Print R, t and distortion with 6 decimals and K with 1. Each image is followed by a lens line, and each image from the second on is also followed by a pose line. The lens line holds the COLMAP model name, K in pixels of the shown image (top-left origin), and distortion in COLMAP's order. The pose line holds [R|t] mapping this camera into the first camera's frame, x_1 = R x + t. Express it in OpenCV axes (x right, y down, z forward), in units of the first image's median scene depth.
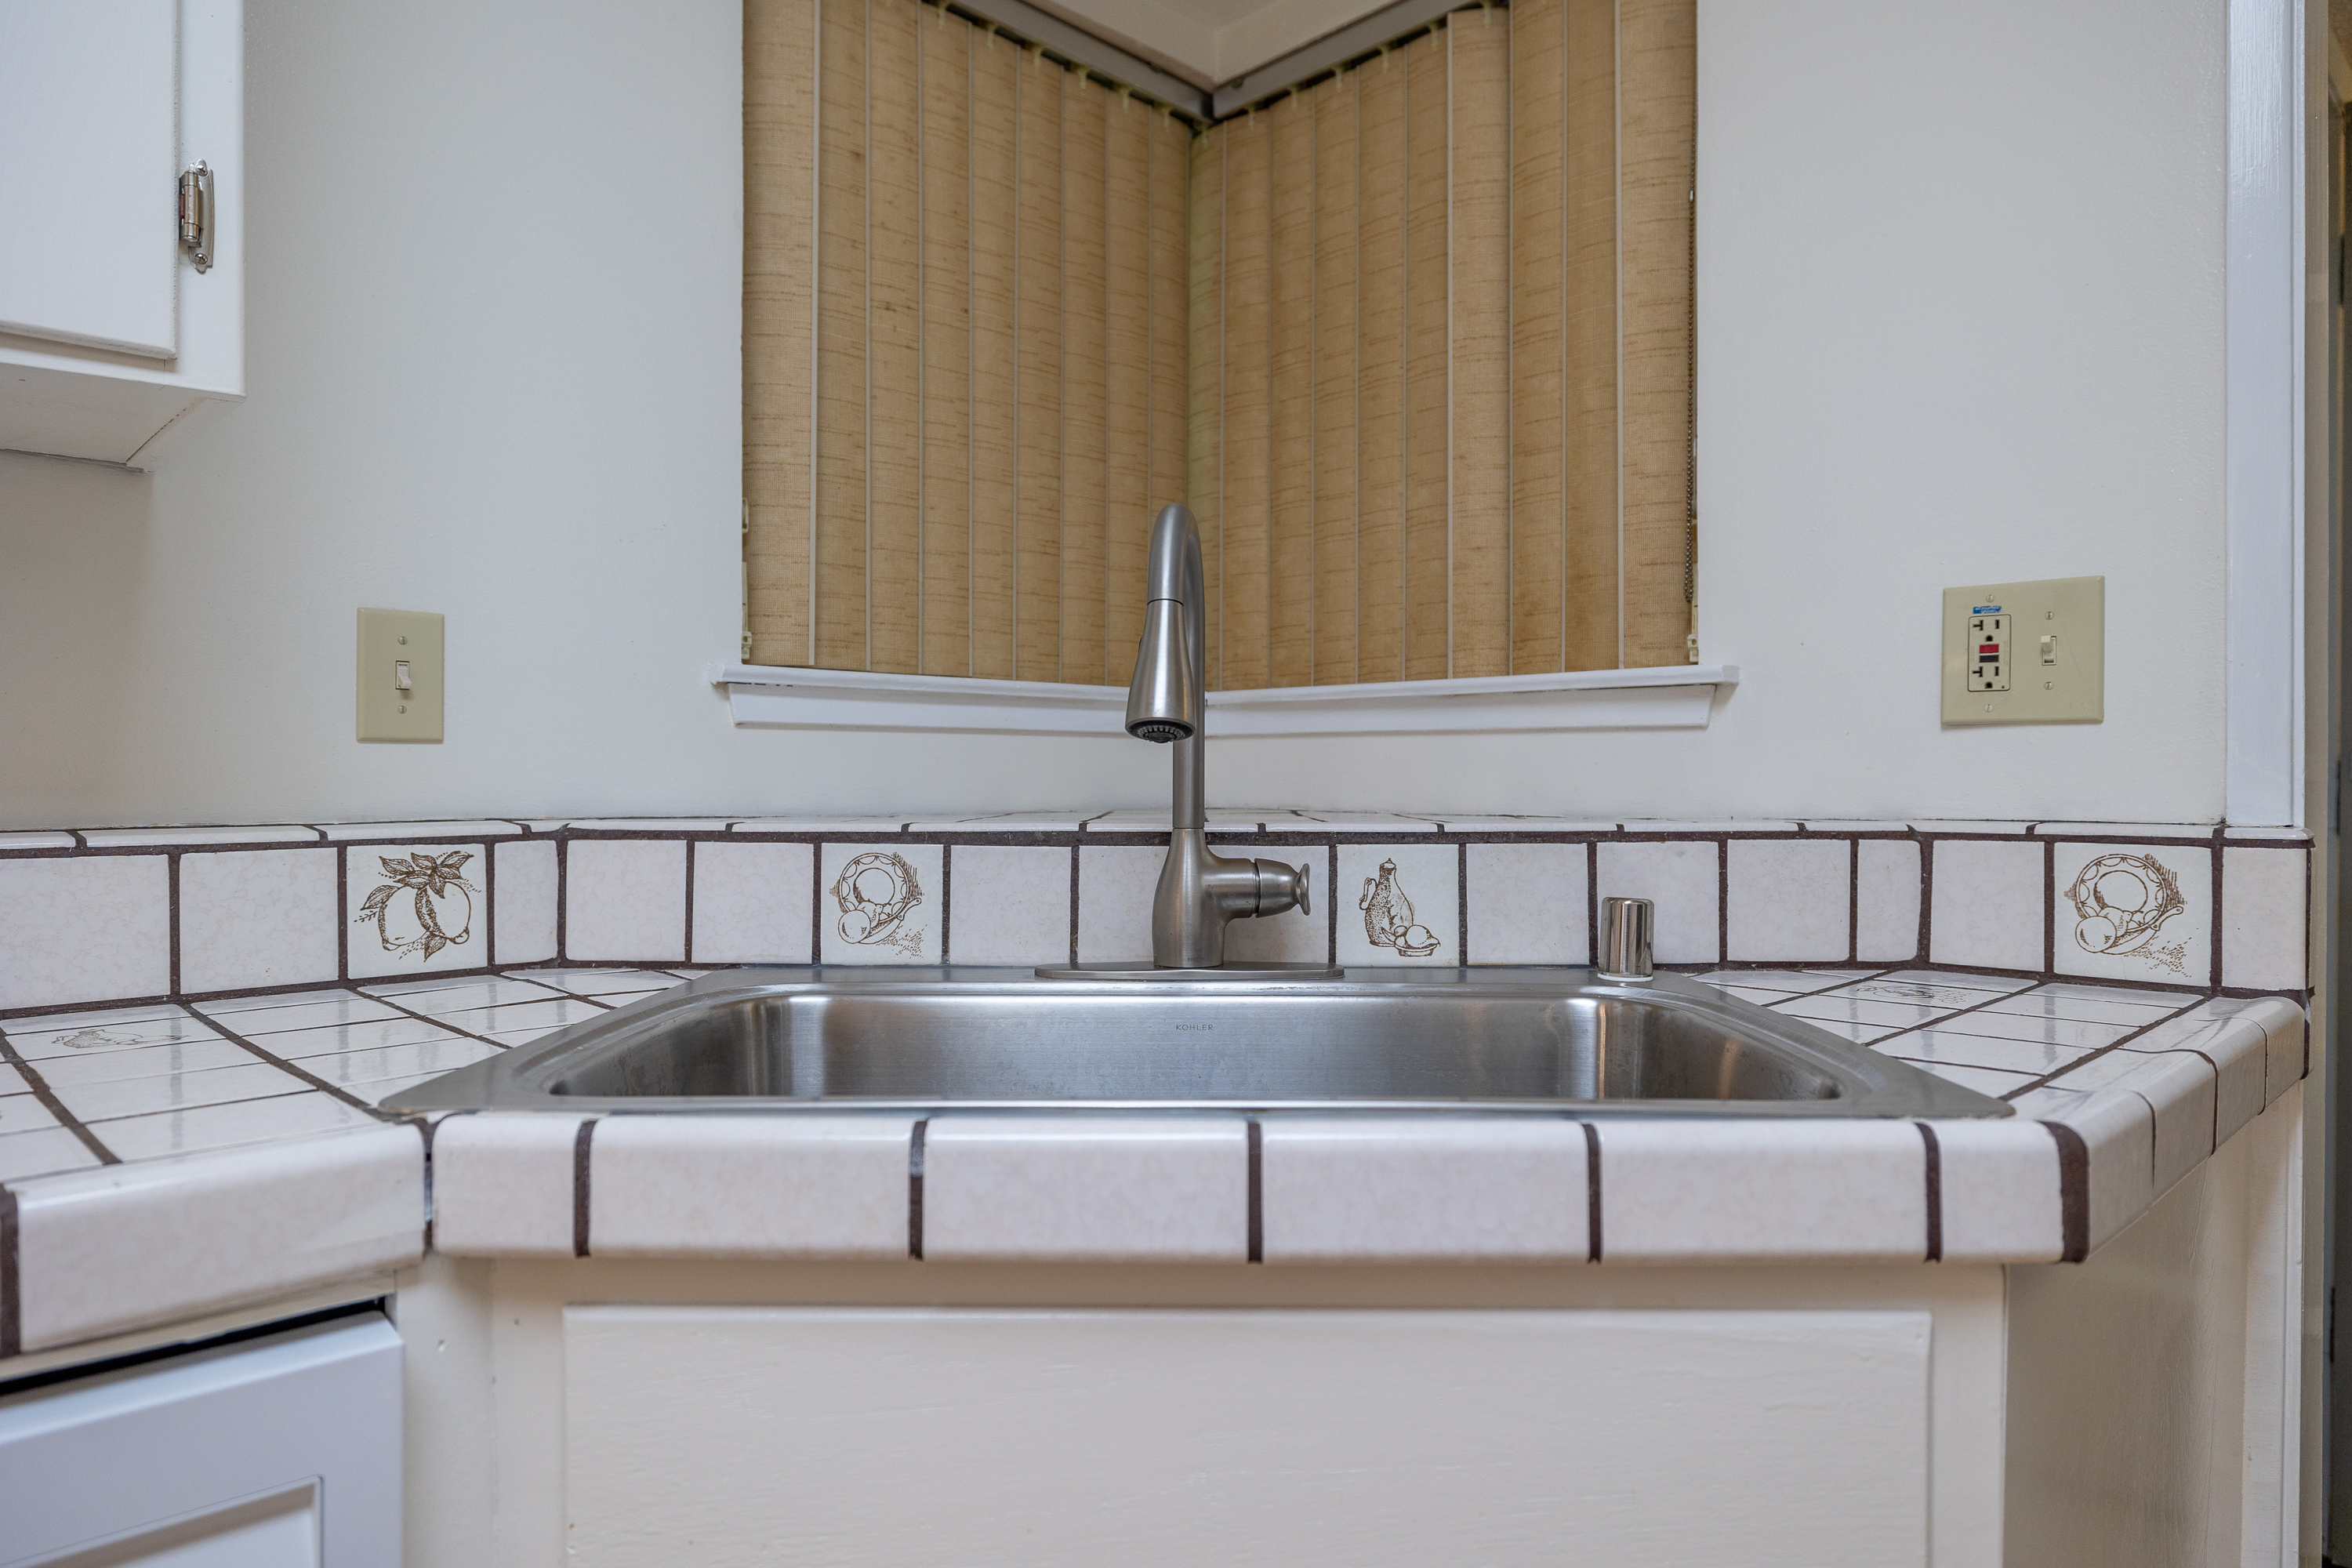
lens RADIAL K [[1448.9, 0, 1170.1], [0, 1448.9, 779.1], [0, 0, 1]] dist [-0.002357, 0.000082]
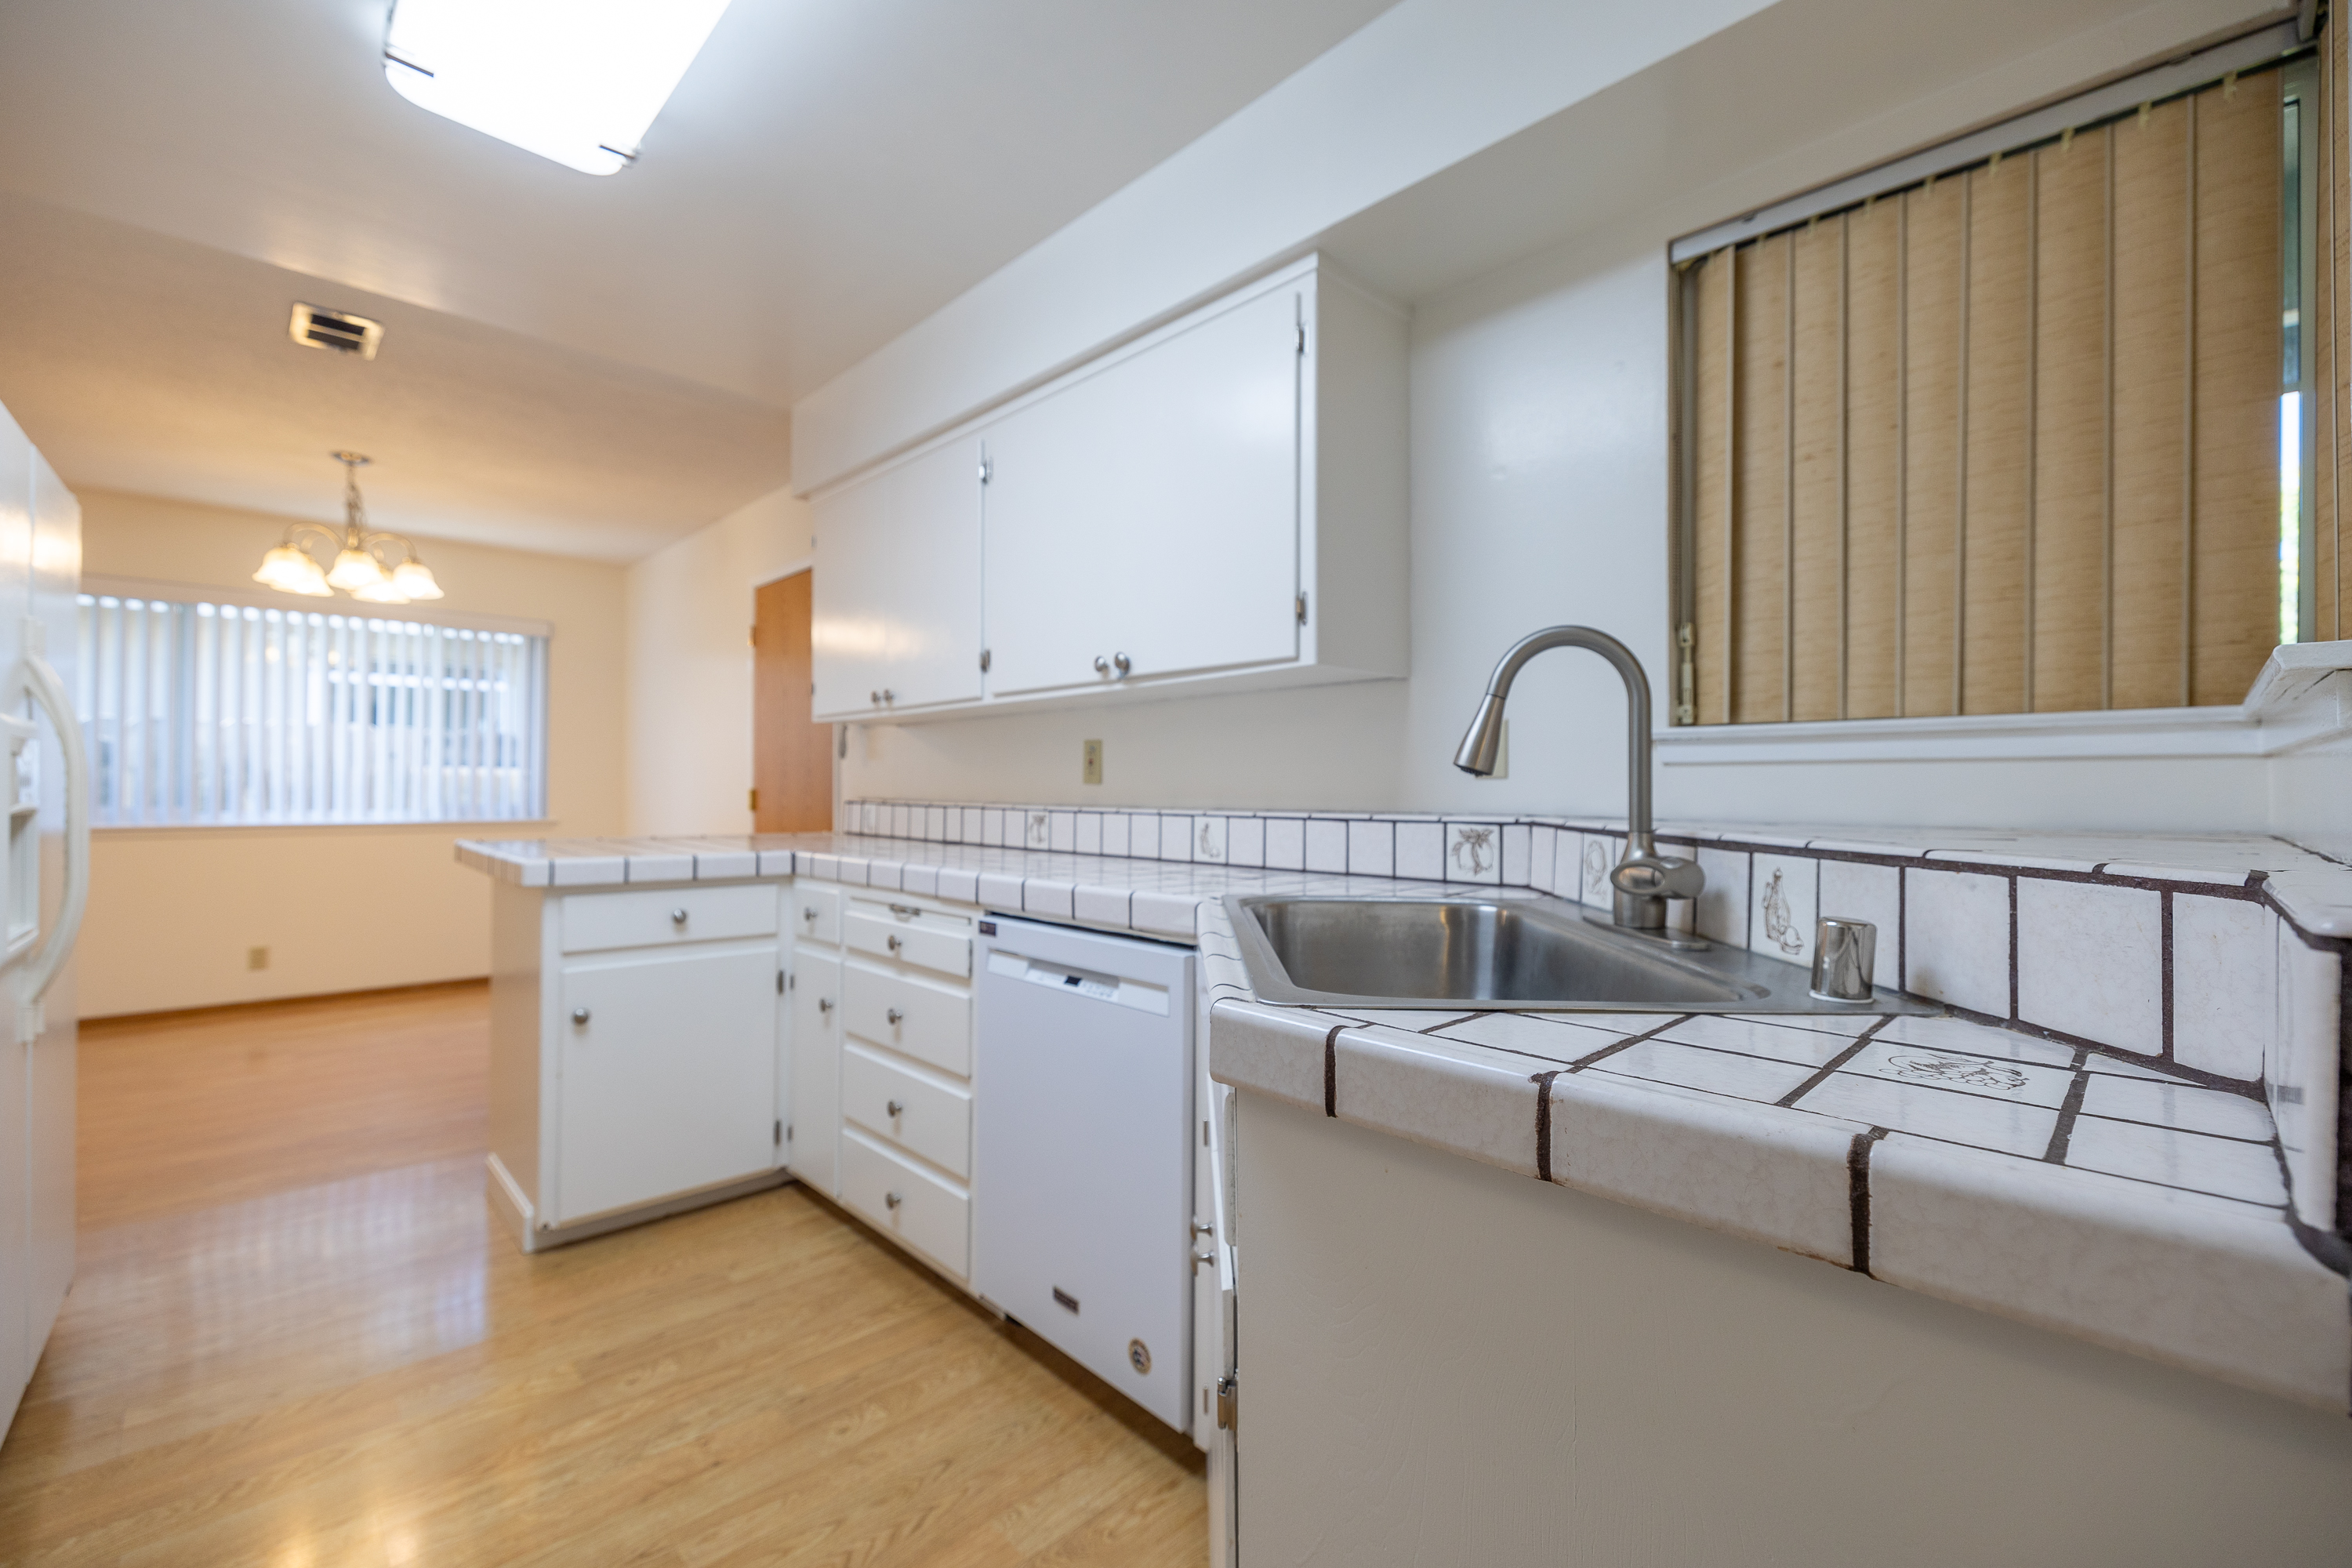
lens RADIAL K [[980.3, 0, 1168.8], [0, 980.3, 781.5], [0, 0, 1]] dist [-0.000896, -0.000073]
pose [[-0.004170, -0.008901, -0.999952, 0.959772], [-0.007926, 0.999929, -0.008868, -0.004233], [0.999960, 0.007888, -0.004240, 0.507859]]
